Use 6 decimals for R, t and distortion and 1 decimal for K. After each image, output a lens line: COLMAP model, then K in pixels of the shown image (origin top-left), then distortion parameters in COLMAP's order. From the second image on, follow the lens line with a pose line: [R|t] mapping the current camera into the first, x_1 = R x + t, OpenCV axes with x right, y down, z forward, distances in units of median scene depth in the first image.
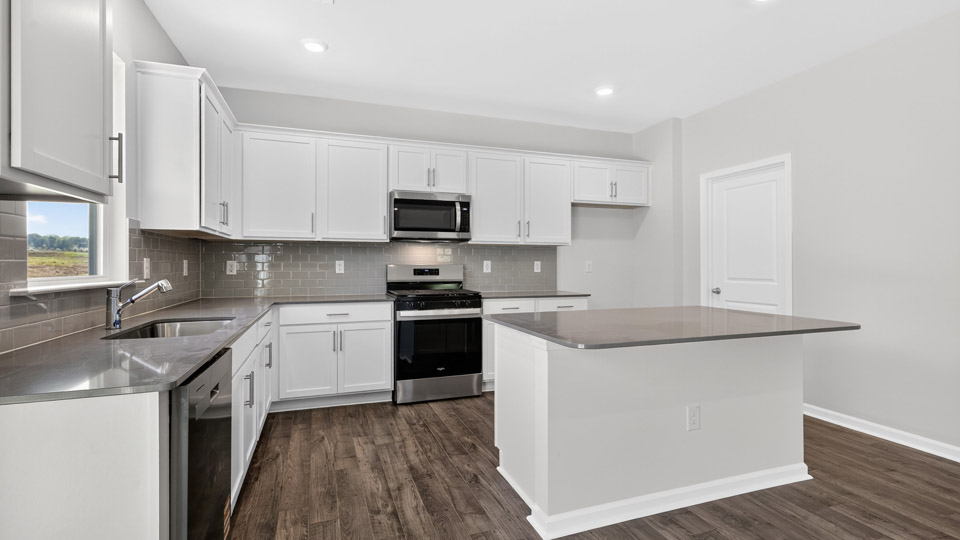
lens RADIAL K [[455.8, 0, 482.1], [0, 455.8, 263.7], [0, 0, 1]] dist [0.021705, 0.000075]
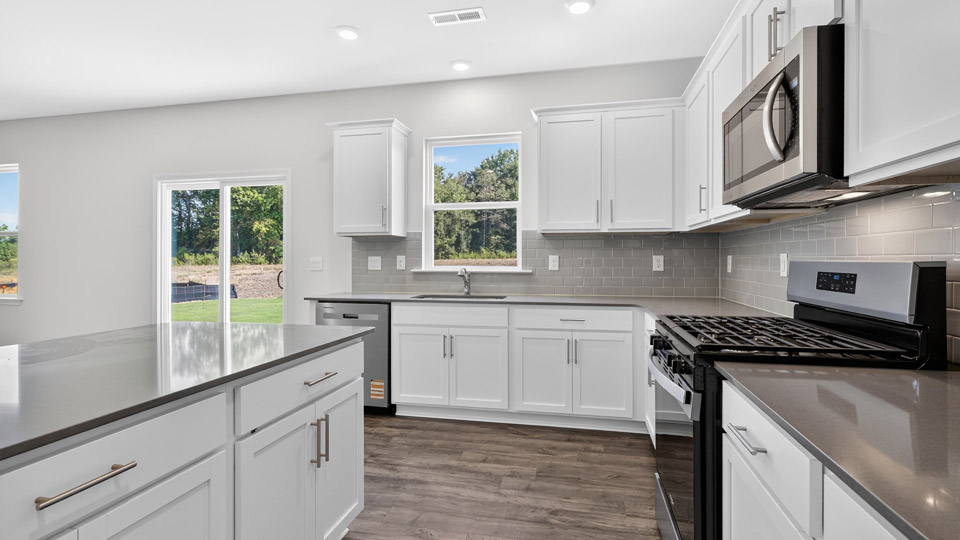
lens RADIAL K [[453.1, 0, 483.3], [0, 453.1, 270.8], [0, 0, 1]] dist [0.009134, -0.000221]
pose [[-0.538790, 0.021709, -0.842160, 0.346586], [0.002060, 0.999699, 0.024453, 0.000776], [0.842437, 0.011440, -0.538673, 1.027470]]
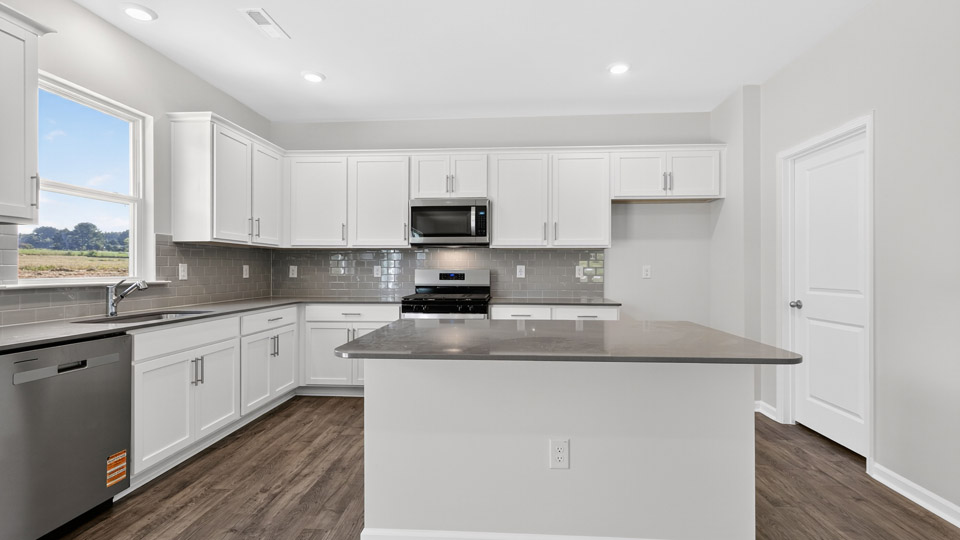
lens RADIAL K [[453.1, 0, 483.3], [0, 453.1, 270.8], [0, 0, 1]] dist [0.009134, -0.000221]
pose [[0.916528, 0.002912, -0.399961, 0.372665], [-0.001007, 0.999987, 0.004972, 0.000104], [0.399970, -0.004154, 0.916519, 0.107877]]
